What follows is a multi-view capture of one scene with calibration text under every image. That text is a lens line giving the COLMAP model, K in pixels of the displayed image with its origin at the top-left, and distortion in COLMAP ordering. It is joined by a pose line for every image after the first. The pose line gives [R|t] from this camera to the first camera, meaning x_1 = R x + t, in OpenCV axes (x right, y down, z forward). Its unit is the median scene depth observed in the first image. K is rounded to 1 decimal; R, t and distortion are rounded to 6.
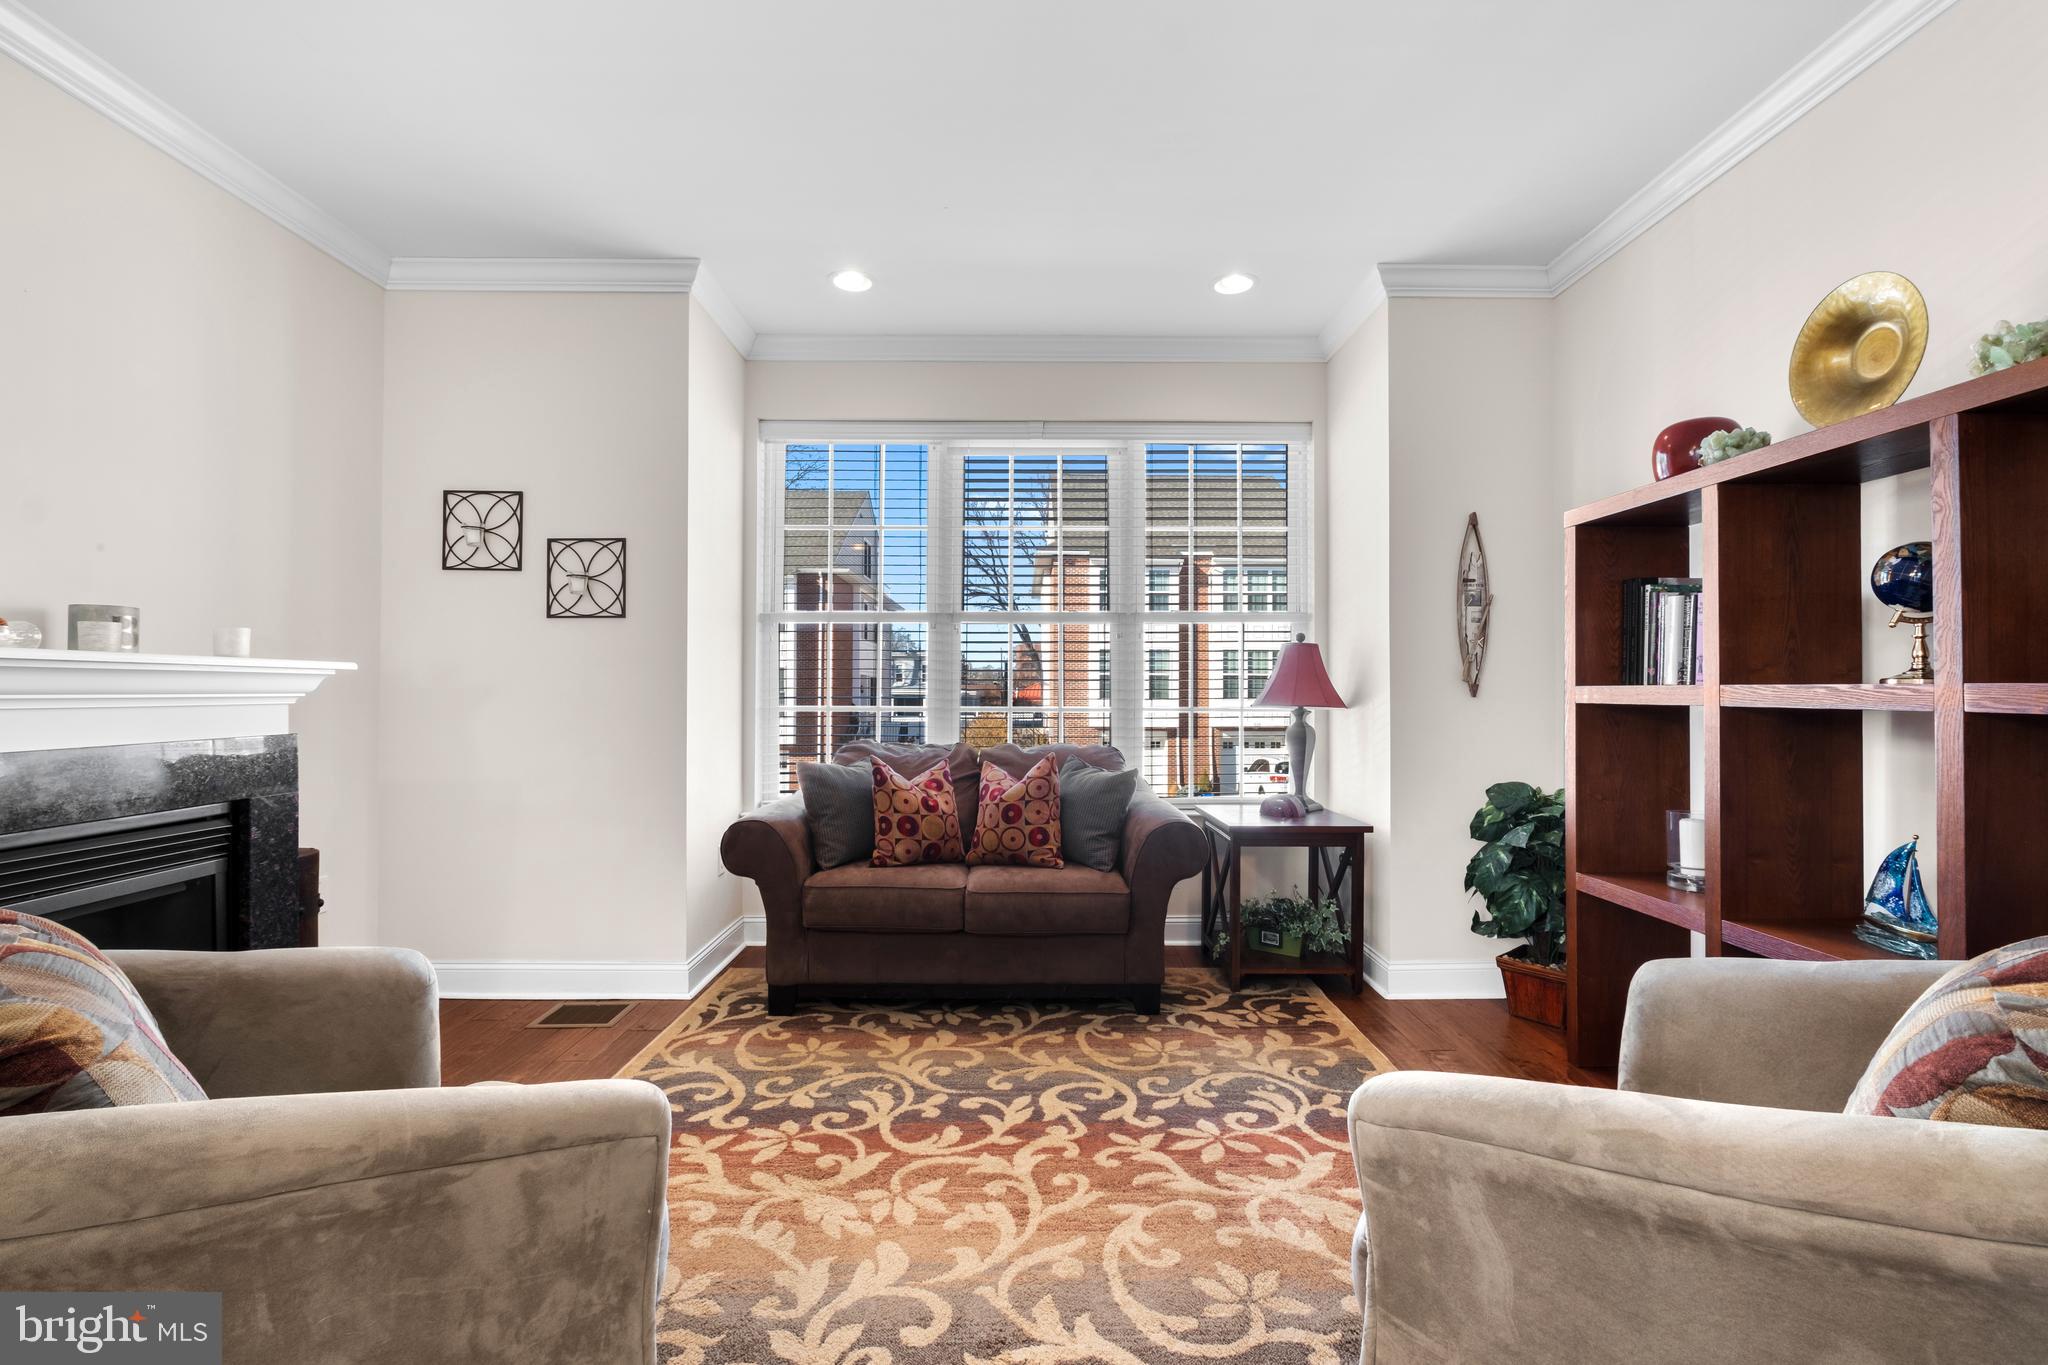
lens RADIAL K [[886.8, 0, 1005.7], [0, 886.8, 687.6], [0, 0, 1]] dist [-0.006345, -0.000100]
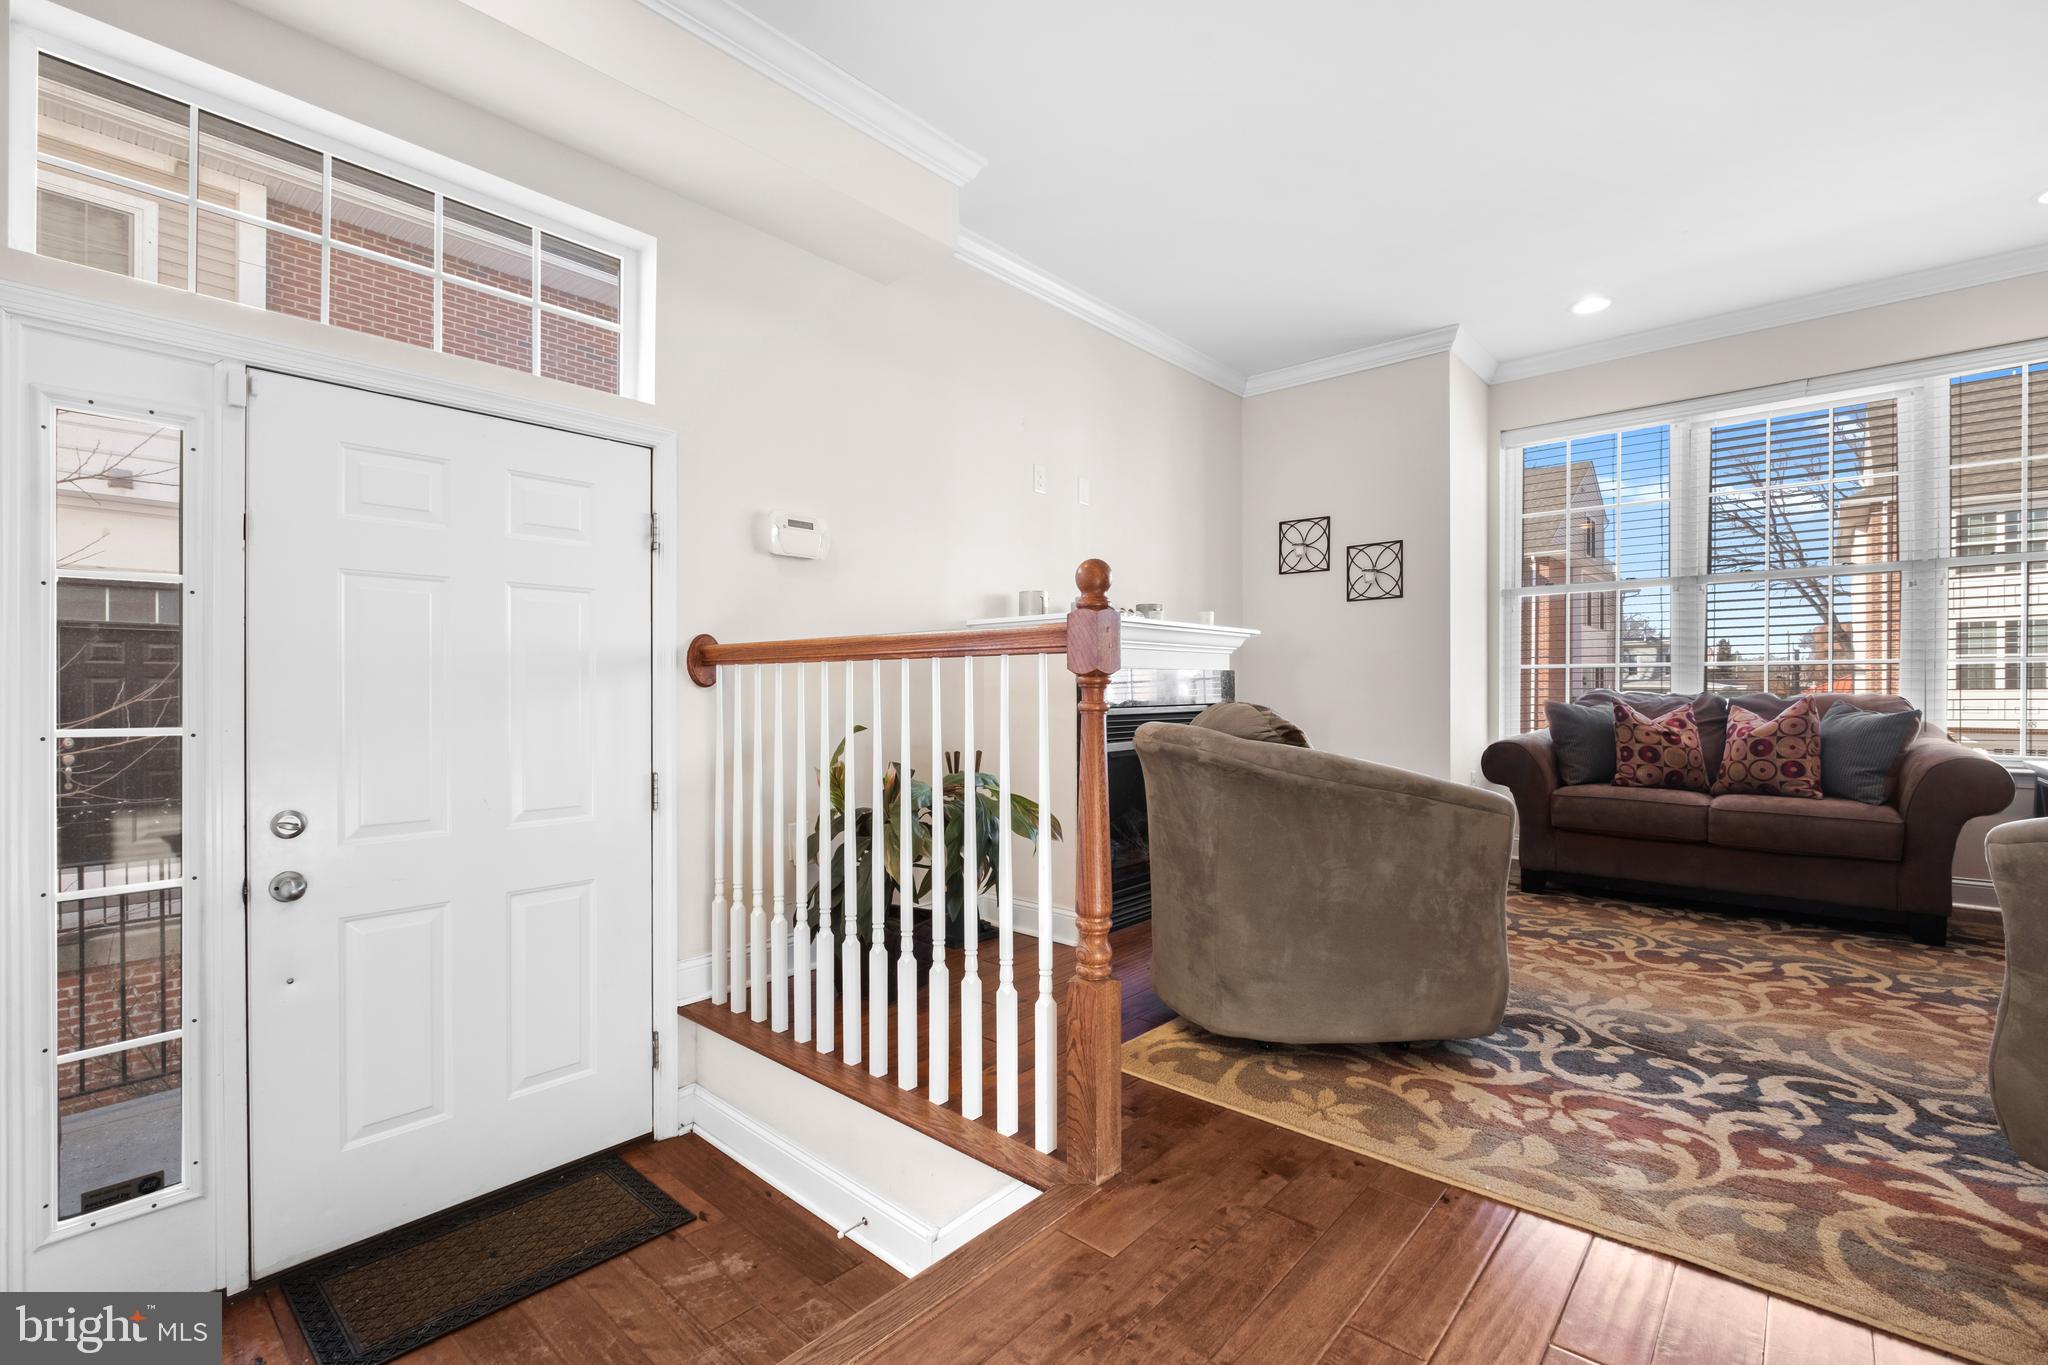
lens RADIAL K [[886.8, 0, 1035.0], [0, 886.8, 693.3], [0, 0, 1]] dist [-0.006345, -0.000100]
pose [[0.755719, -0.001835, -0.654893, 0.044684], [0.006129, 0.999972, 0.004271, 0.064479], [0.654867, -0.007242, 0.755709, -0.445103]]
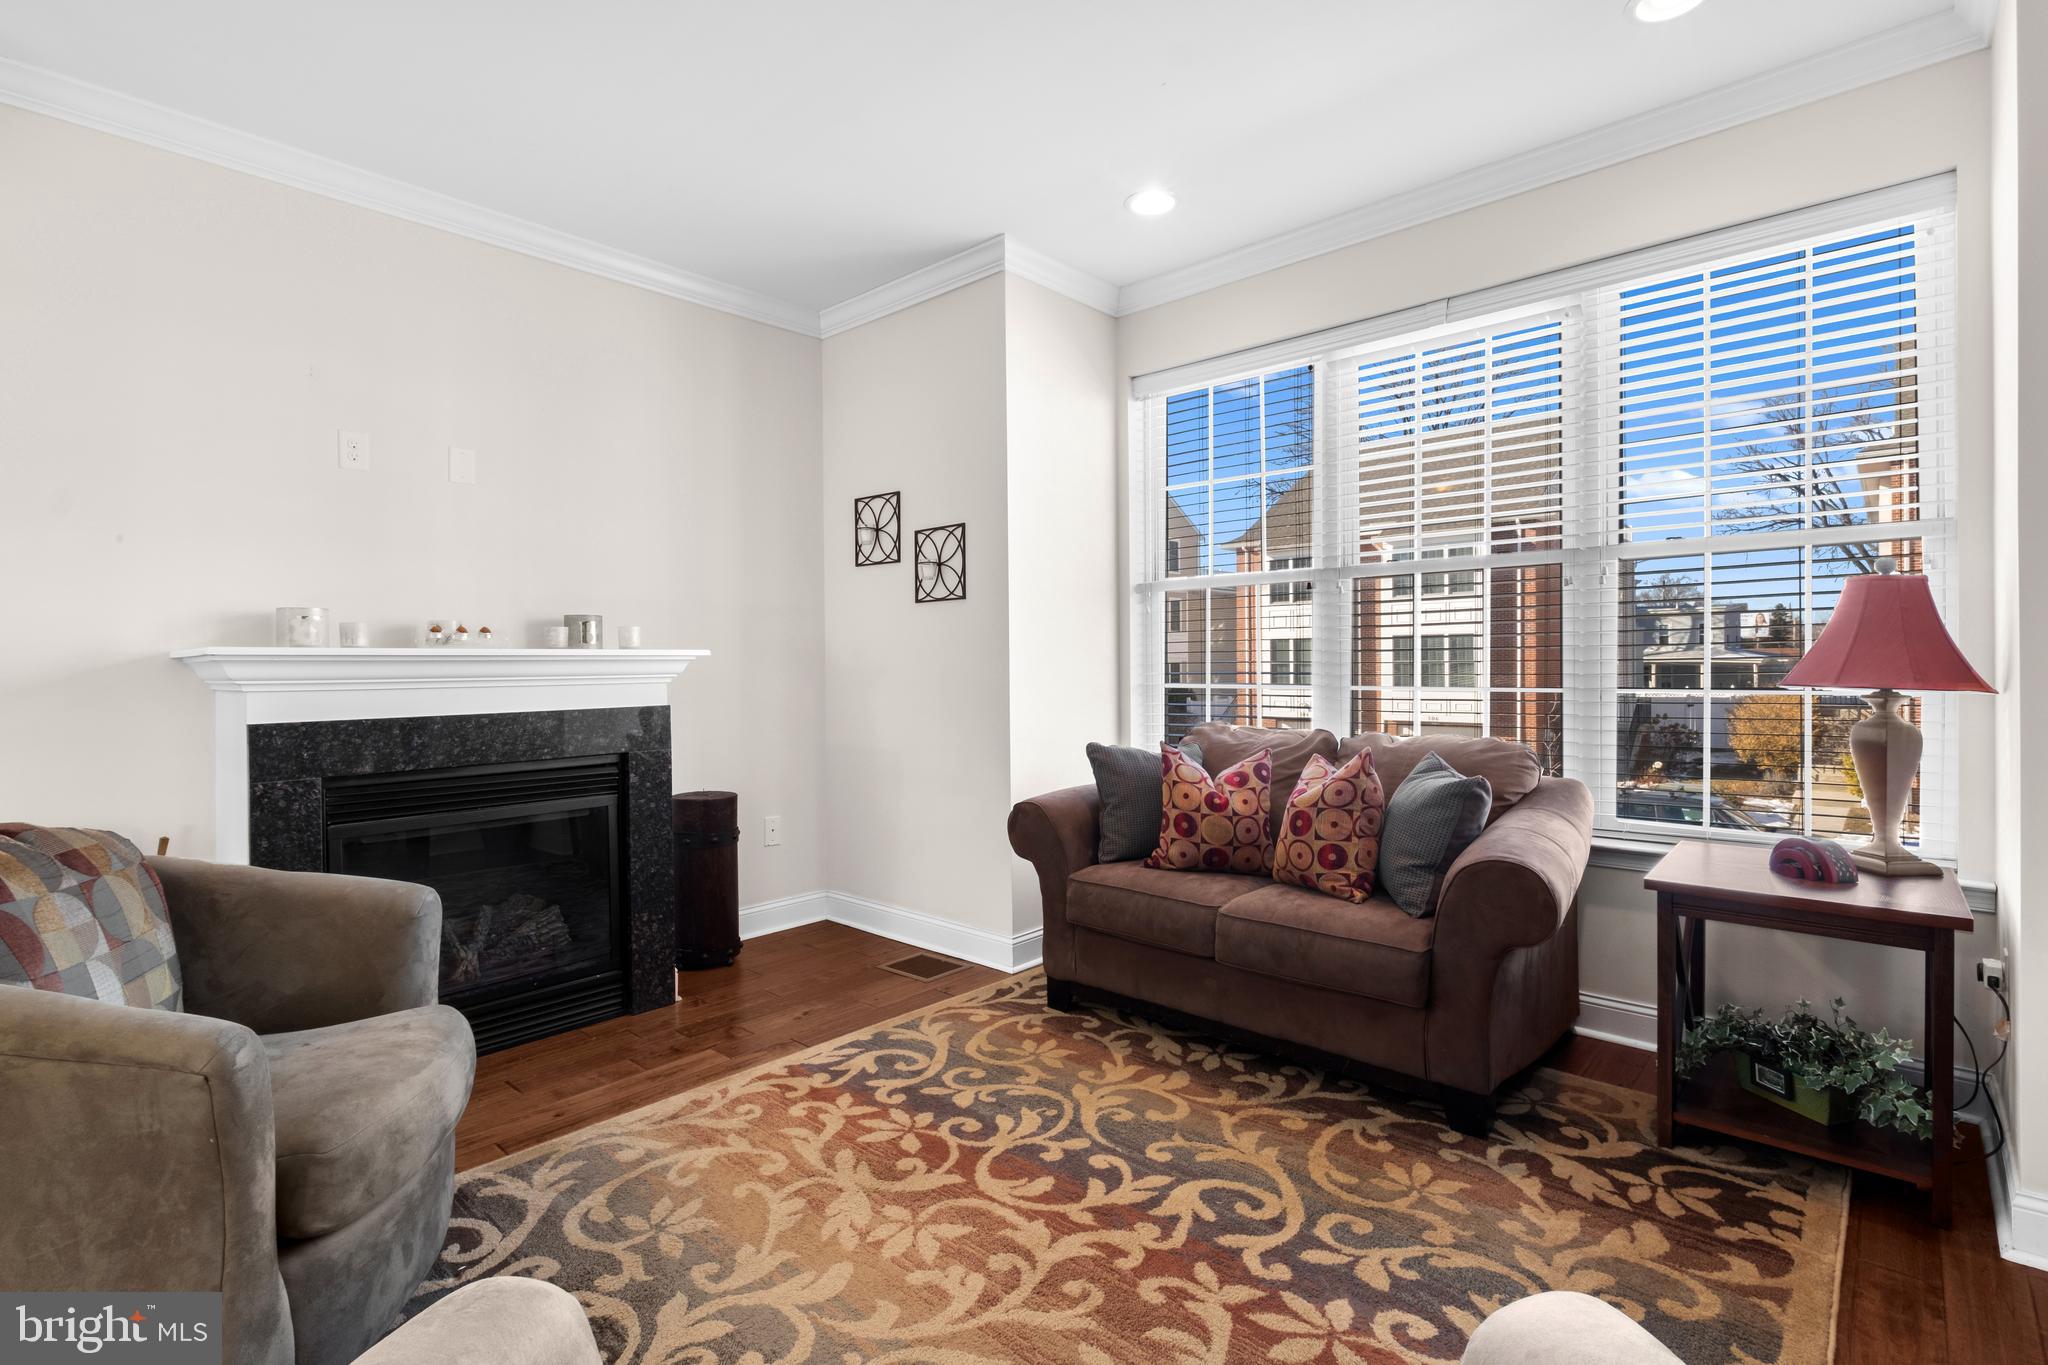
lens RADIAL K [[937.0, 0, 1035.9], [0, 937.0, 674.5], [0, 0, 1]] dist [-0.002559, -0.001011]
pose [[0.745719, -0.001449, -0.666259, 0.390509], [0.014268, 0.999803, 0.013796, -0.003541], [0.666108, -0.019794, 0.745593, 0.236572]]
